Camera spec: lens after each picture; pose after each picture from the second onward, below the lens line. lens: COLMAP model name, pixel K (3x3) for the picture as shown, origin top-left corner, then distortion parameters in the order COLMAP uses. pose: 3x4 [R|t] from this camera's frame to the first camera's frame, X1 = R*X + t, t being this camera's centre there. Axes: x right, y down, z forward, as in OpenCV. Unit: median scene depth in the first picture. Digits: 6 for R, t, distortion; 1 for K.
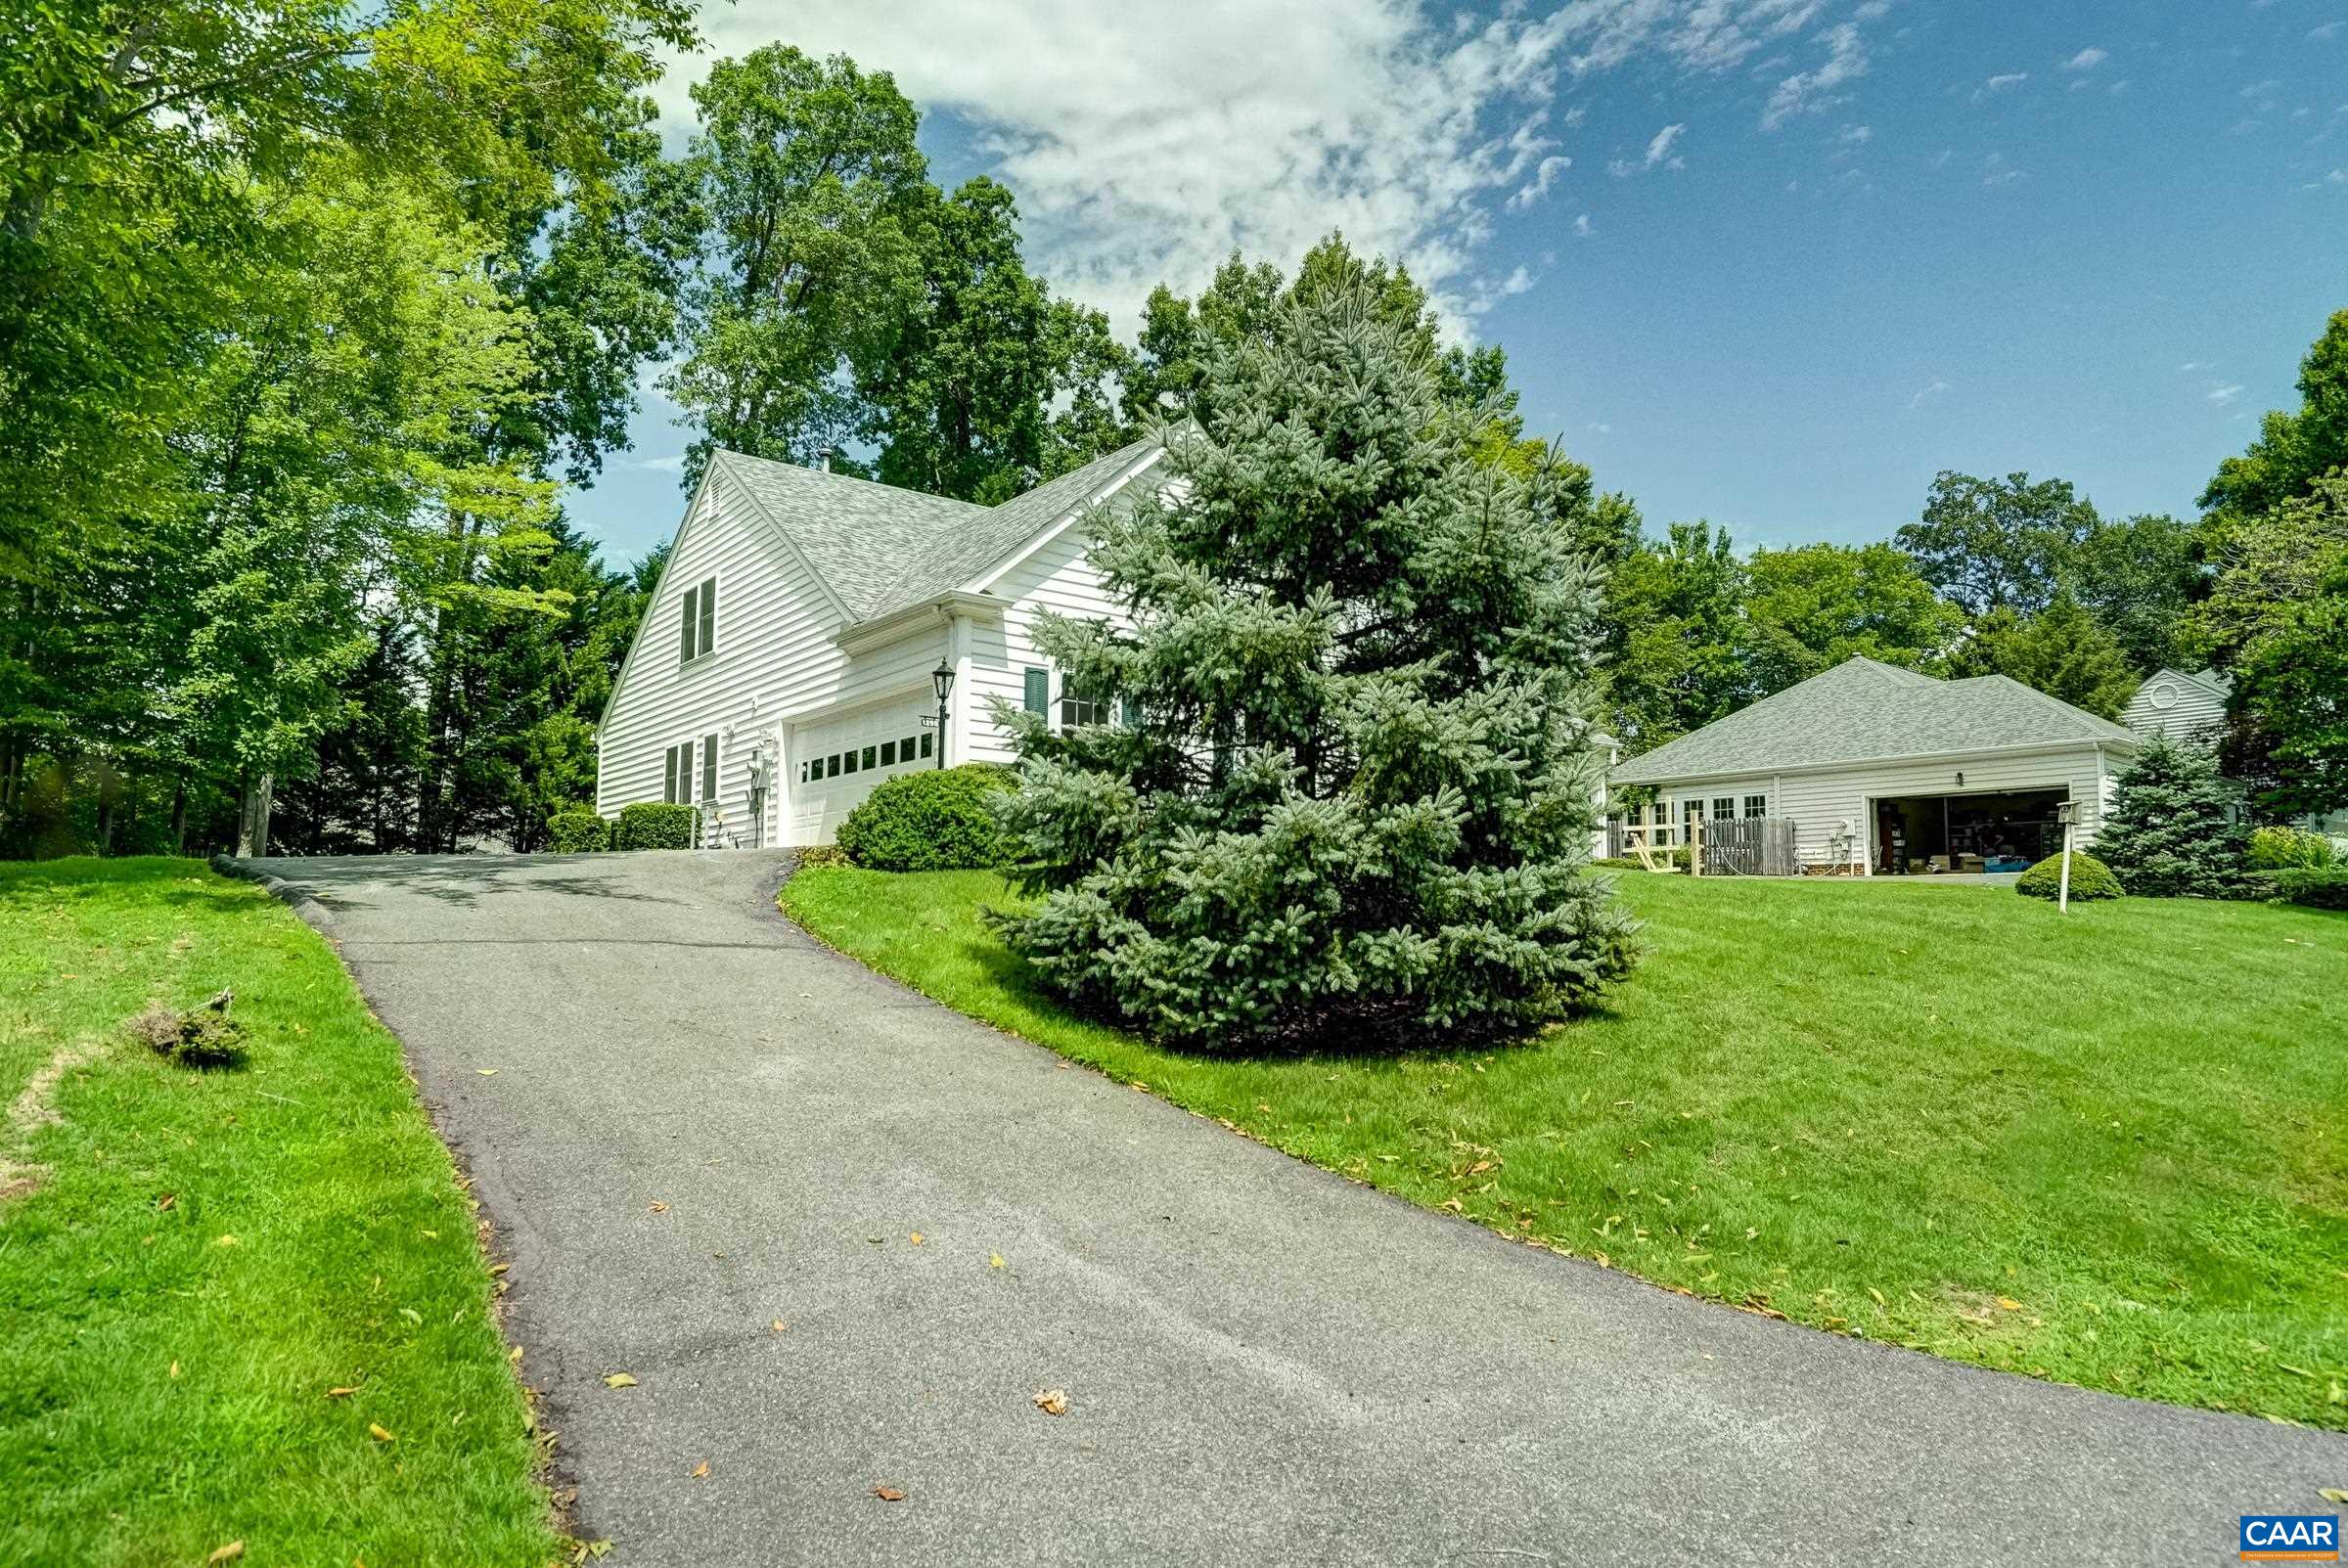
lens RADIAL K [[1438.2, 0, 1168.3], [0, 1438.2, 822.6], [0, 0, 1]] dist [-0.008052, 0.000270]
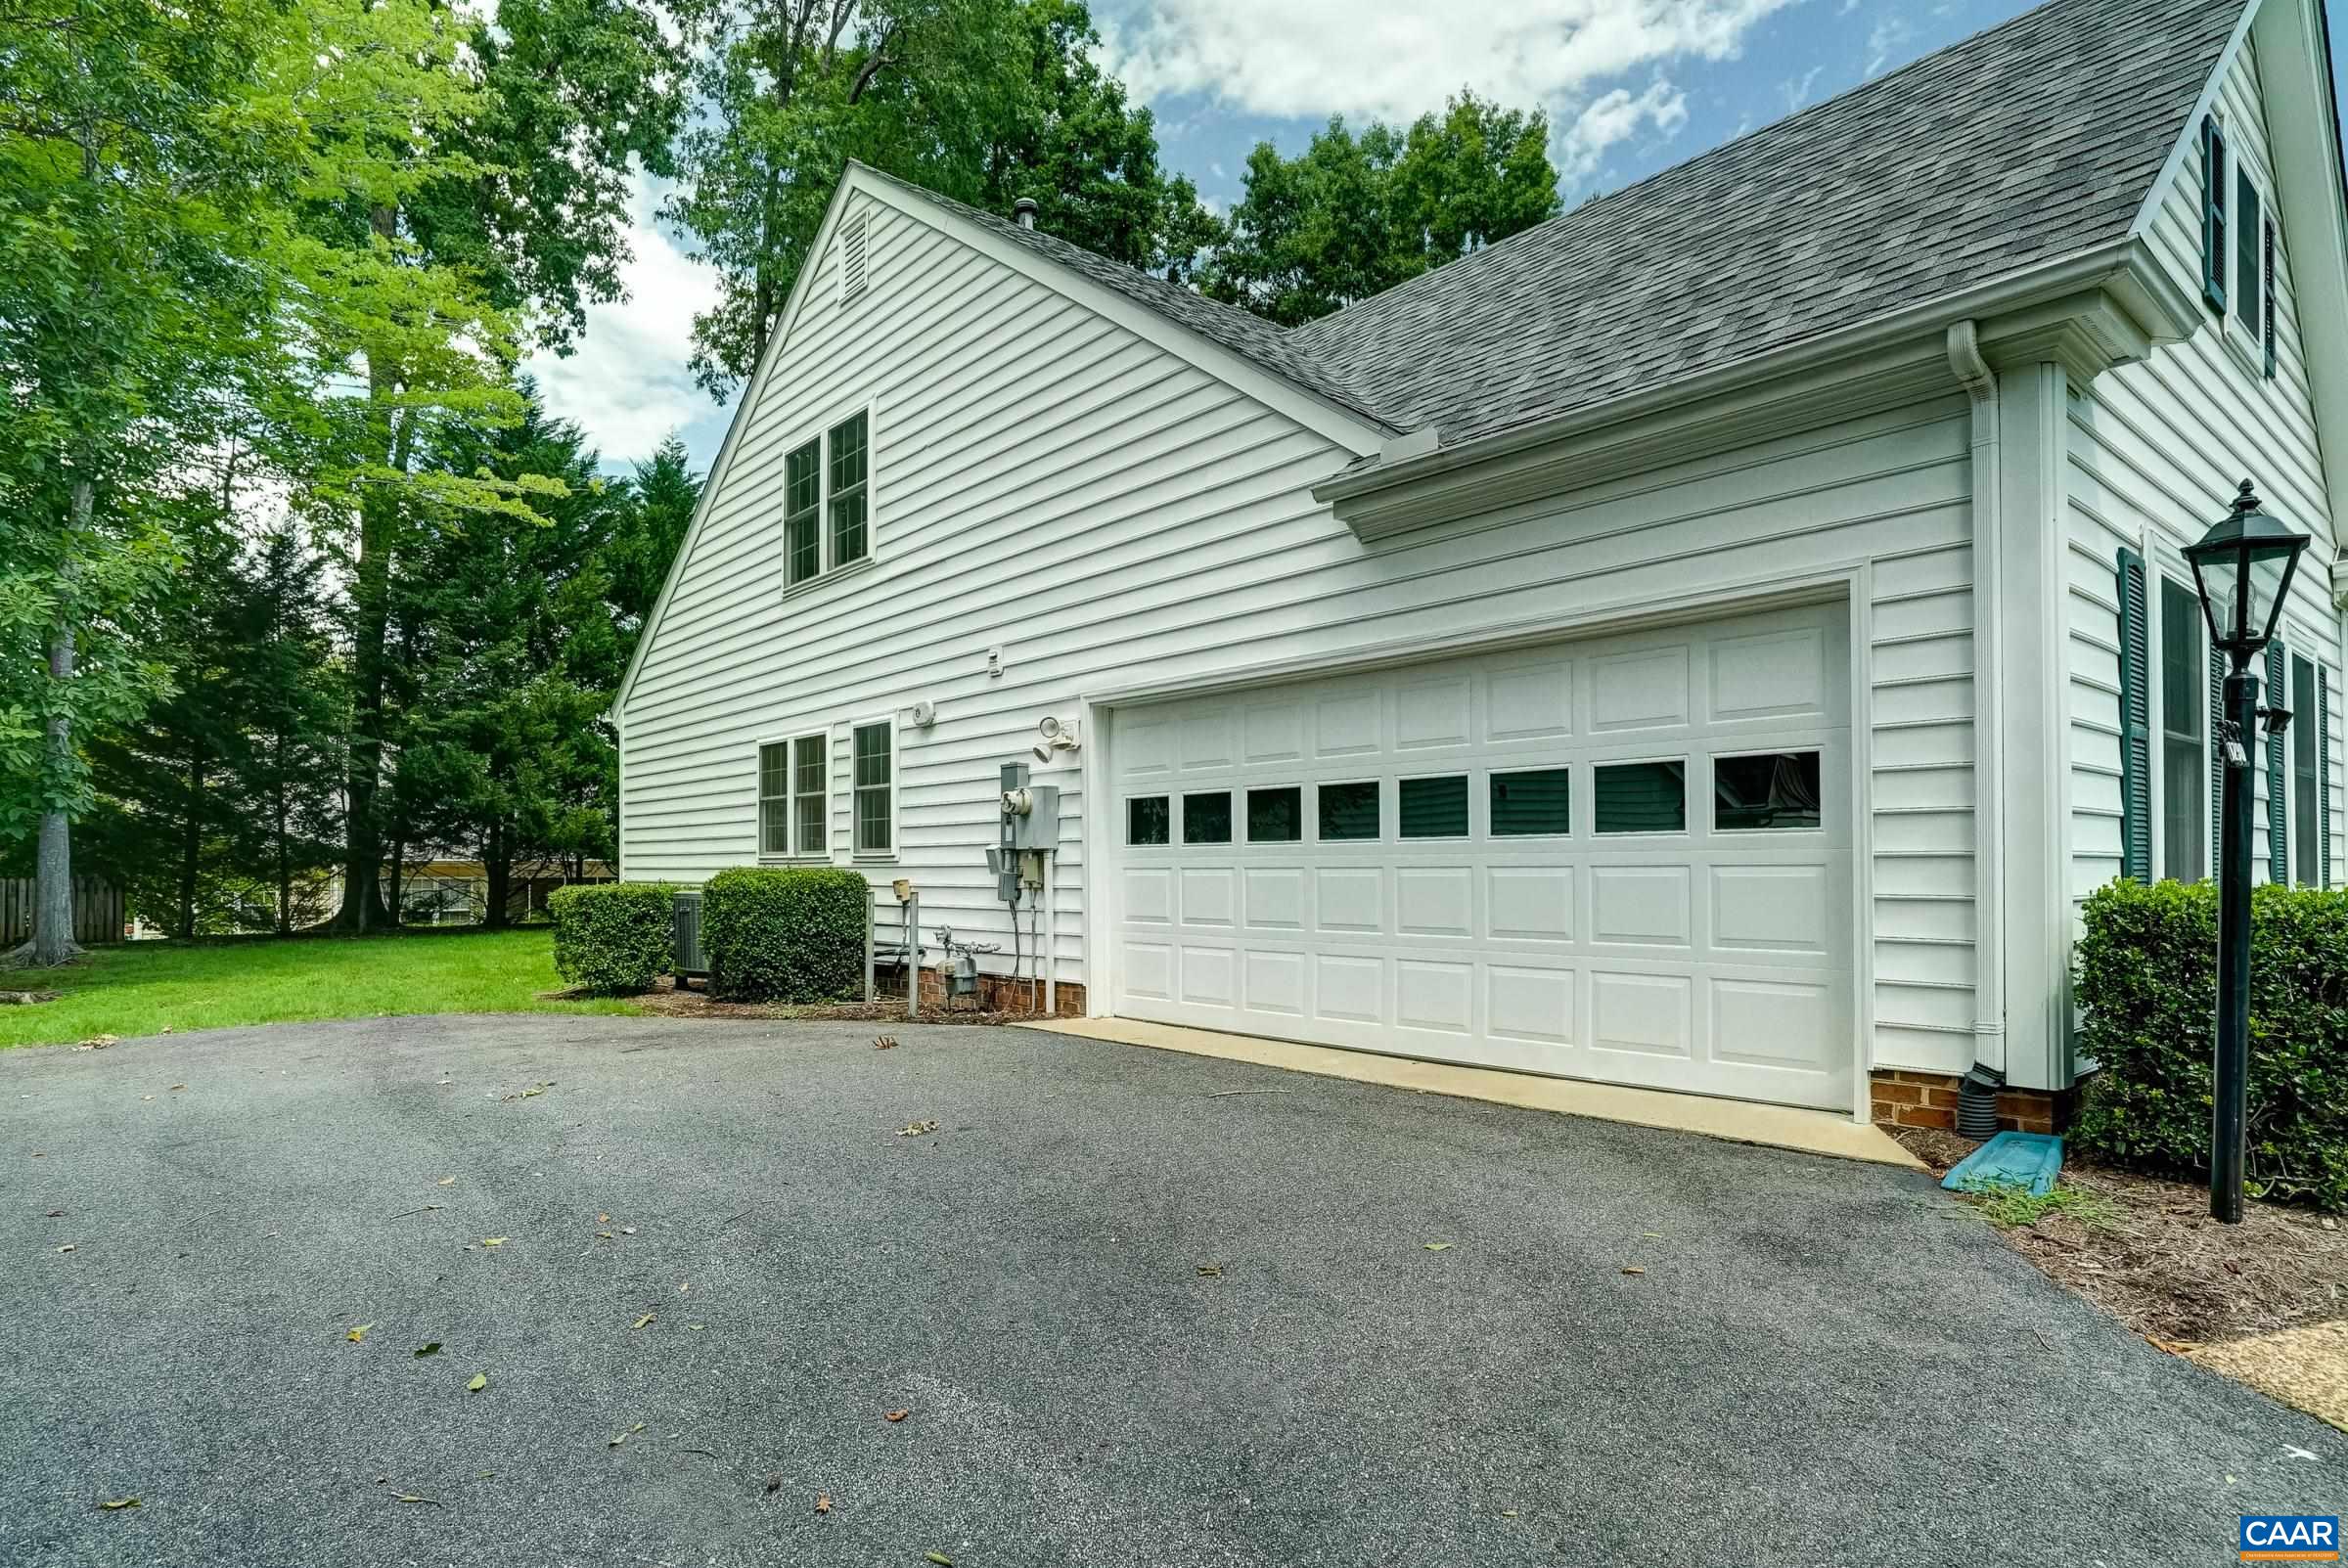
lens RADIAL K [[1282.3, 0, 1174.5], [0, 1282.3, 869.1], [0, 0, 1]] dist [-0.018349, 0.001650]
pose [[0.997762, -0.014581, 0.065256, -0.169467], [0.009198, 0.996585, 0.082054, -0.031986], [-0.066230, -0.081271, 0.994489, 0.376864]]
